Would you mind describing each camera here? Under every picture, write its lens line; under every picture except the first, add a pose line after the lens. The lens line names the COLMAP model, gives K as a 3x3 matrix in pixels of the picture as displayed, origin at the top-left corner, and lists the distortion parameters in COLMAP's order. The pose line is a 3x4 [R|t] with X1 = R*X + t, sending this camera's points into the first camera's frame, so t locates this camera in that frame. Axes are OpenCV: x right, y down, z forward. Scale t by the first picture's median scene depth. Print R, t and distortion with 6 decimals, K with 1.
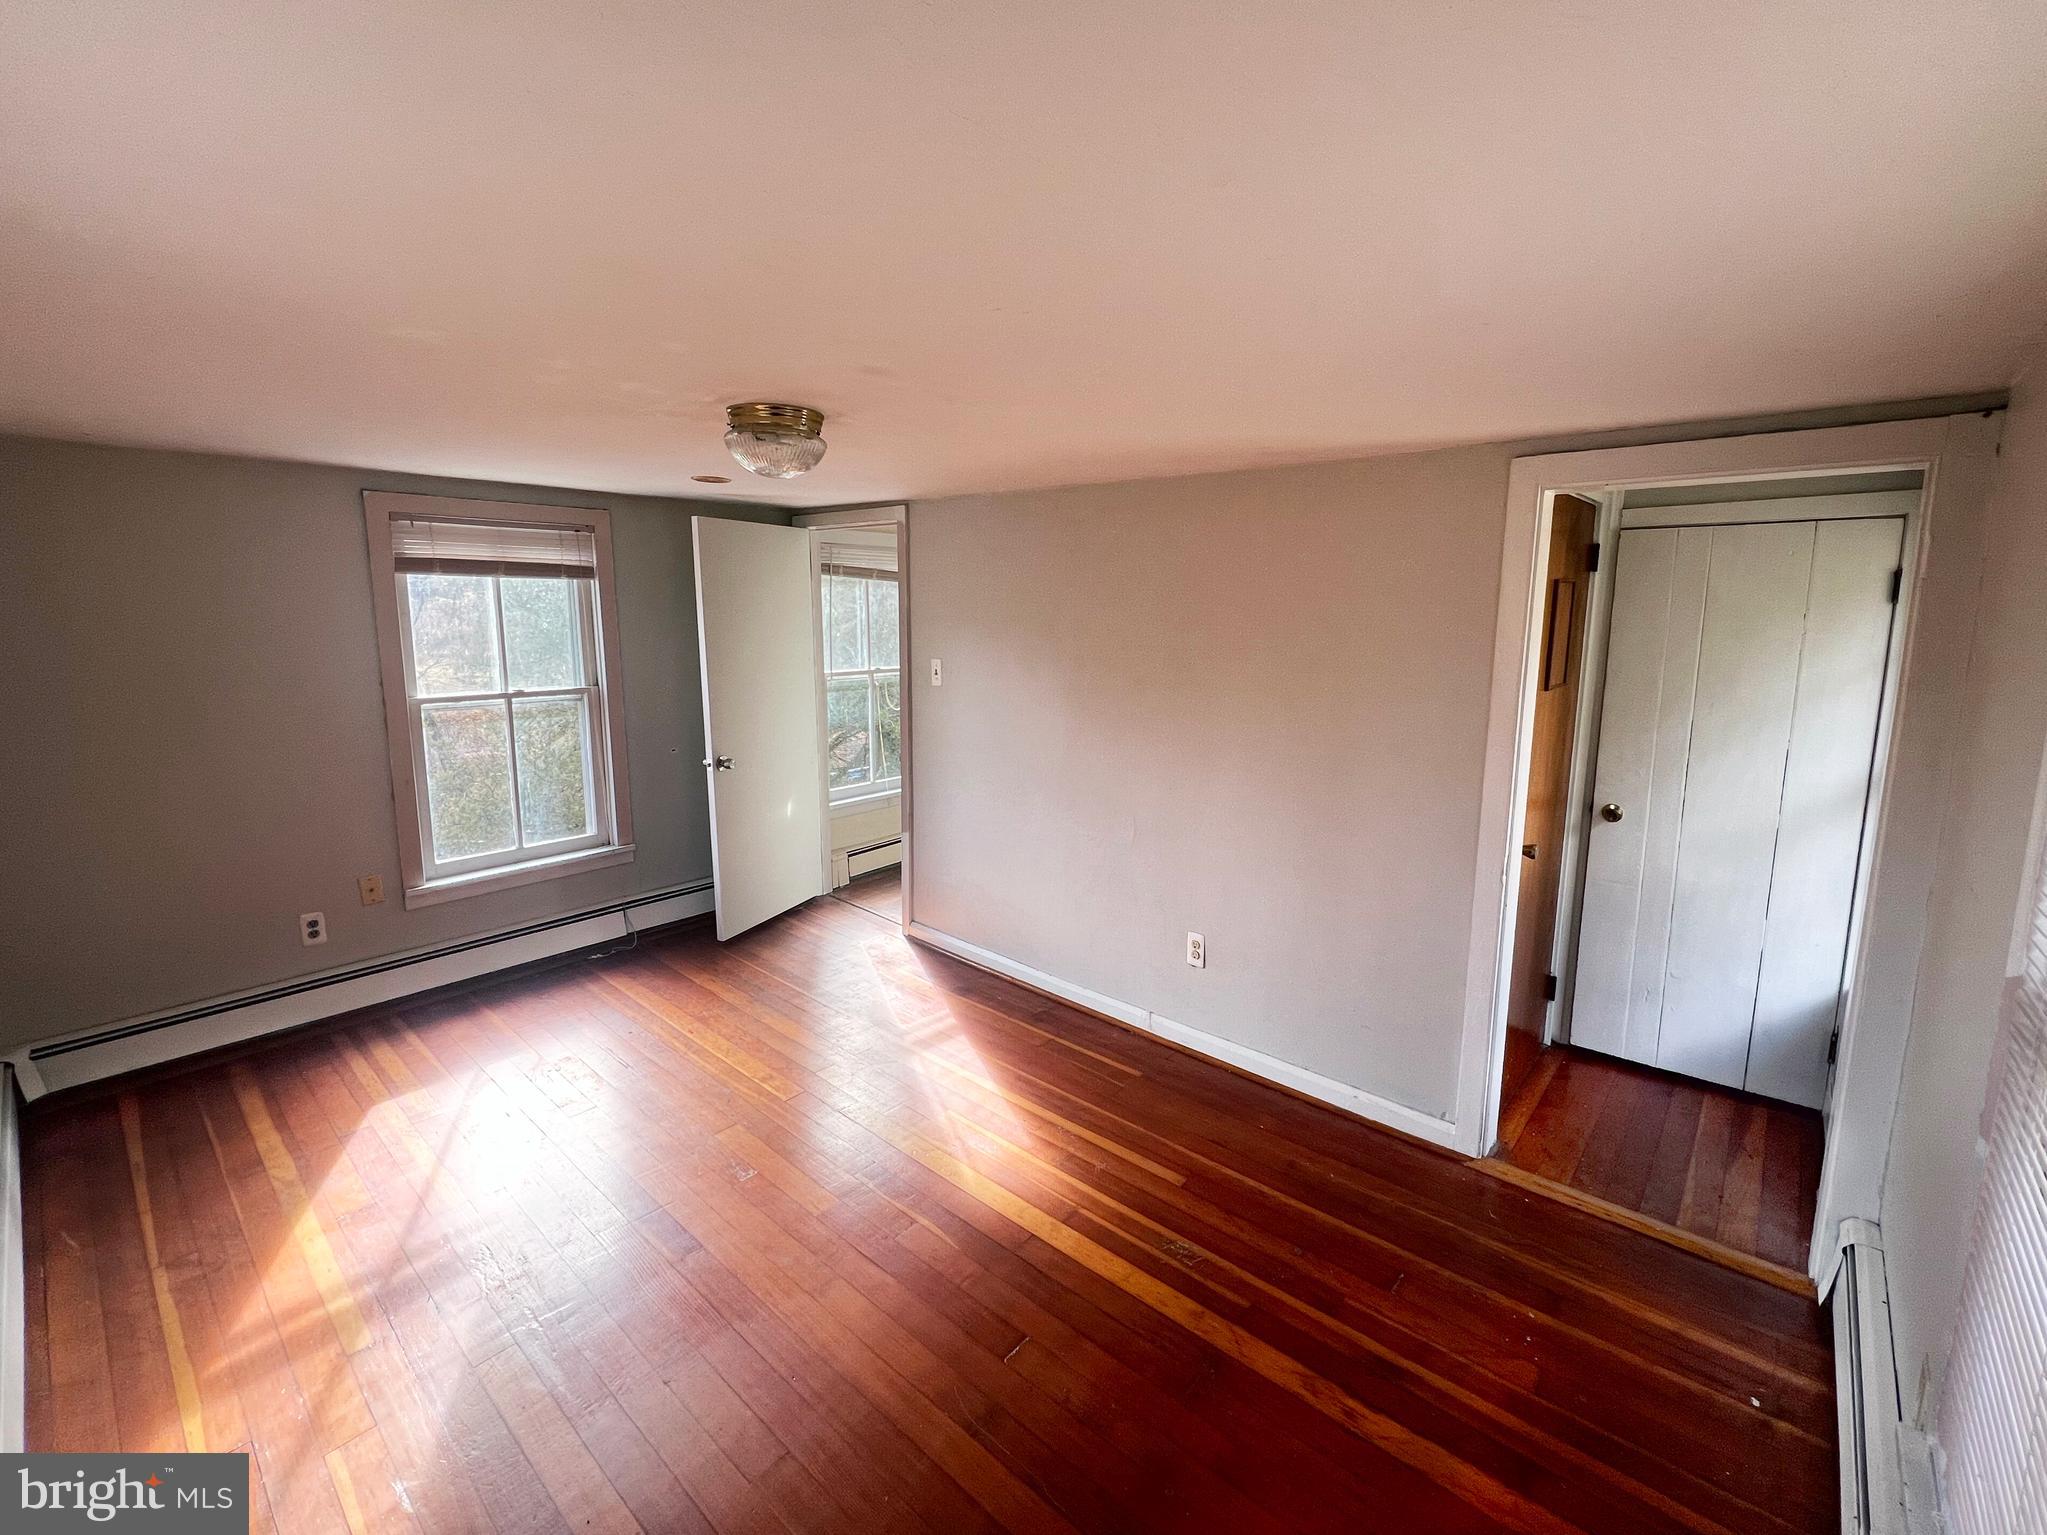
lens RADIAL K [[815.3, 0, 1018.6], [0, 815.3, 763.7], [0, 0, 1]] dist [-0.002489, -0.000114]
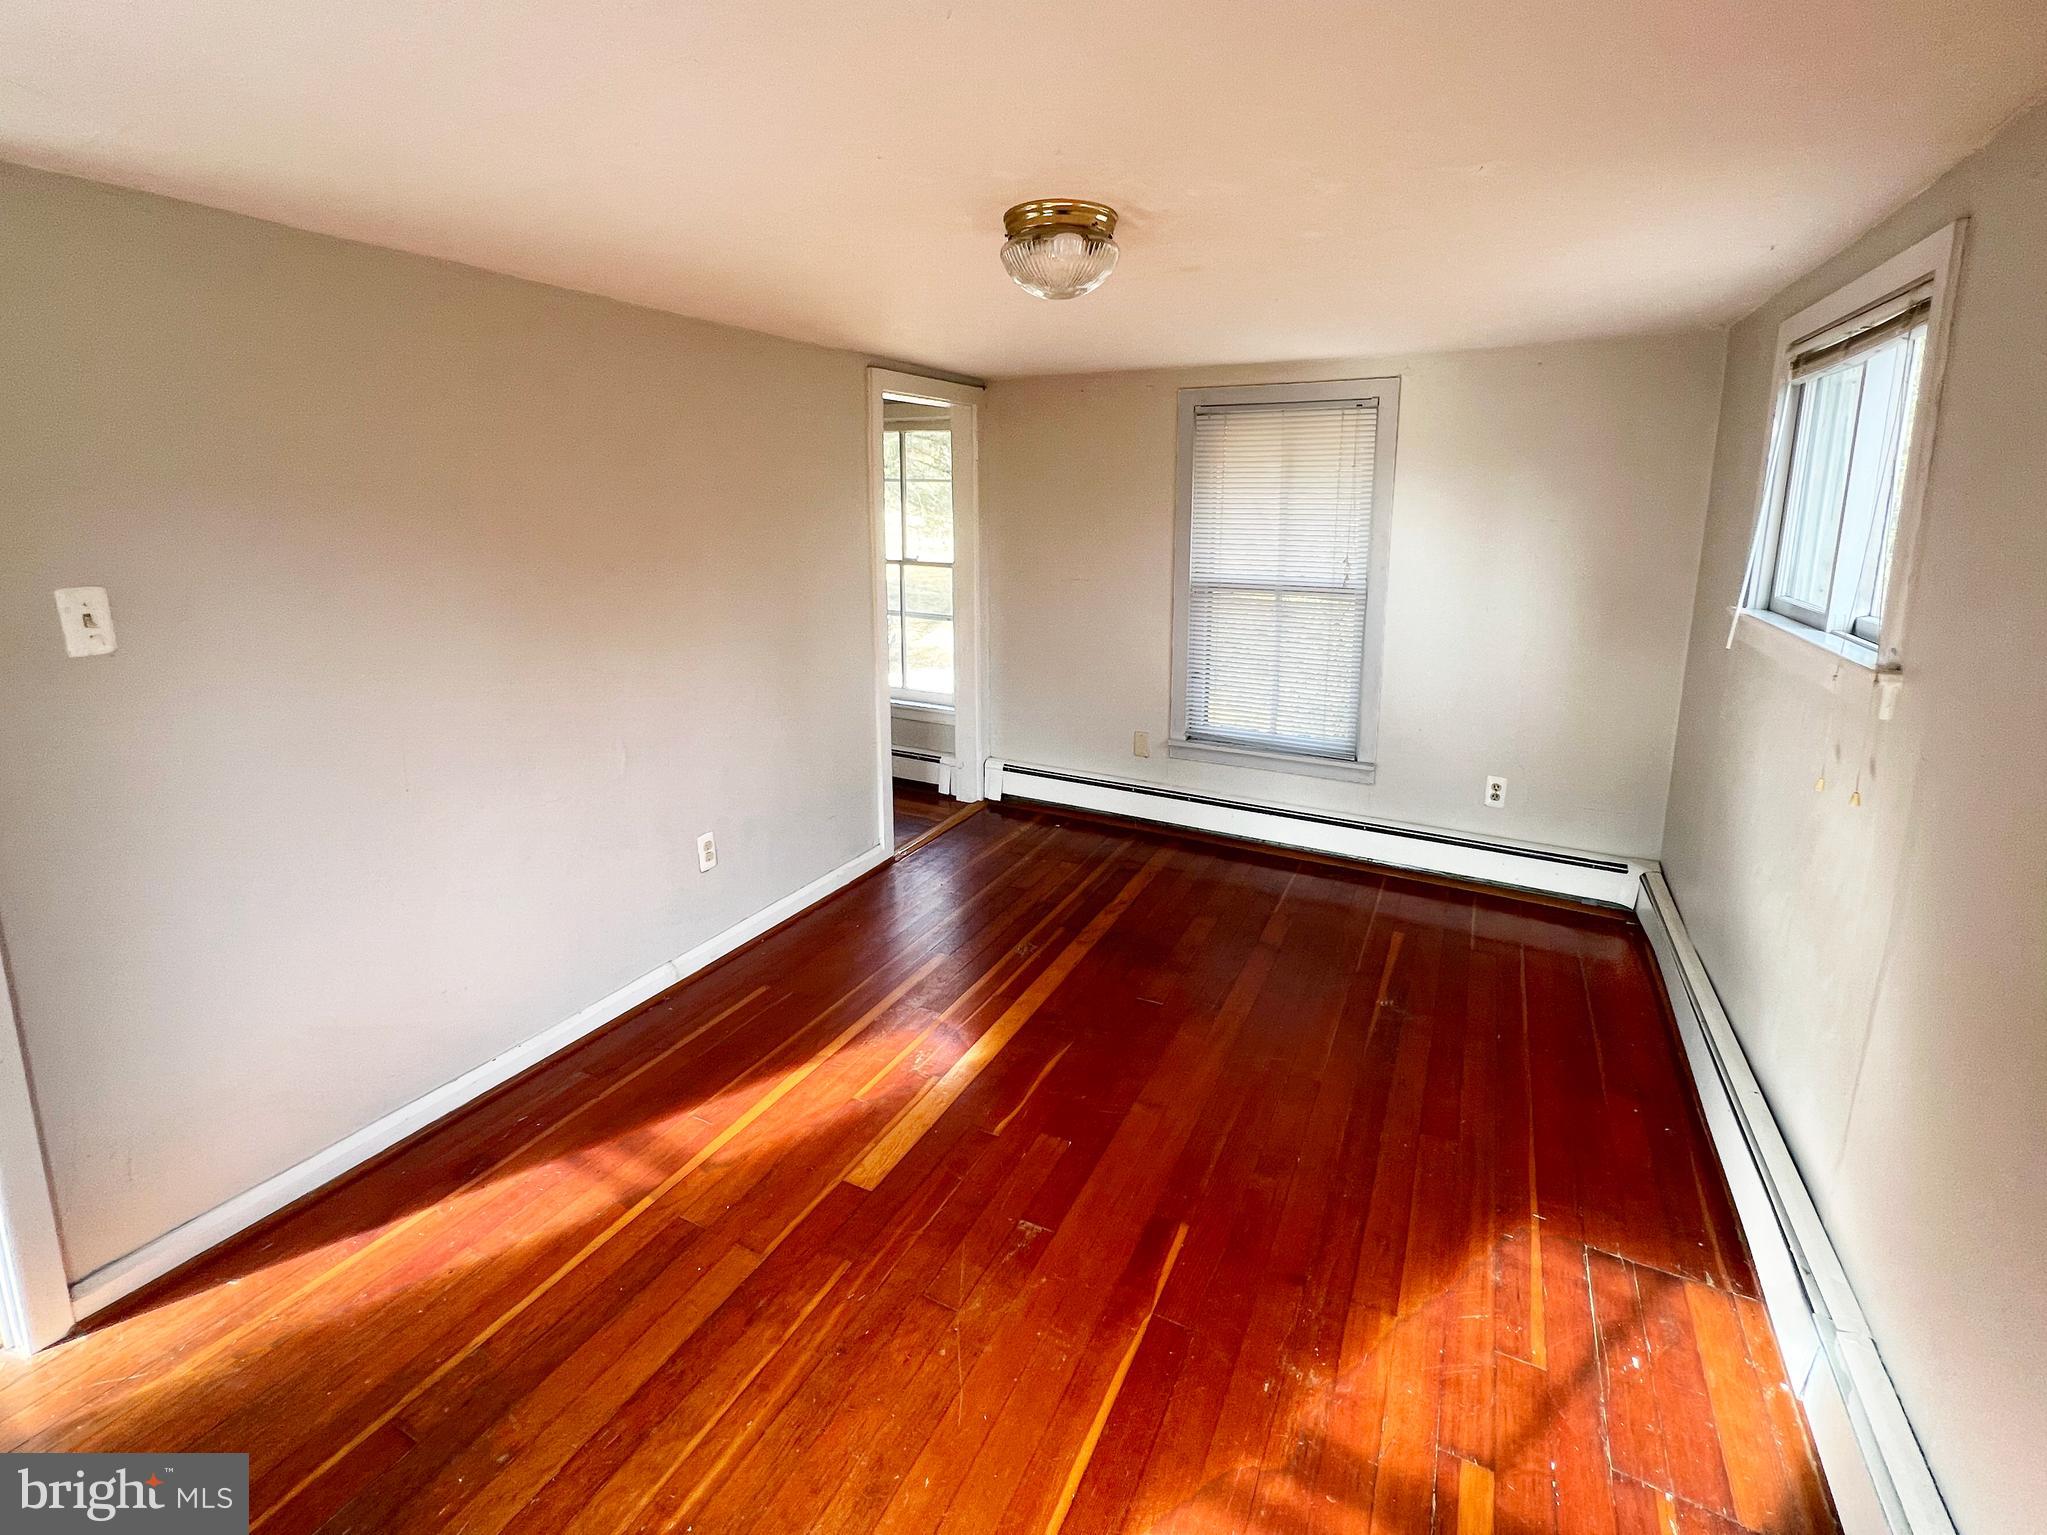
lens RADIAL K [[875.3, 0, 1033.2], [0, 875.3, 727.1], [0, 0, 1]] dist [0.001809, 0.000085]
pose [[-0.219148, -0.262846, 0.939620, -1.088025], [0.172525, 0.937416, 0.302468, -0.198036], [-0.960317, 0.228394, -0.160085, 1.133834]]
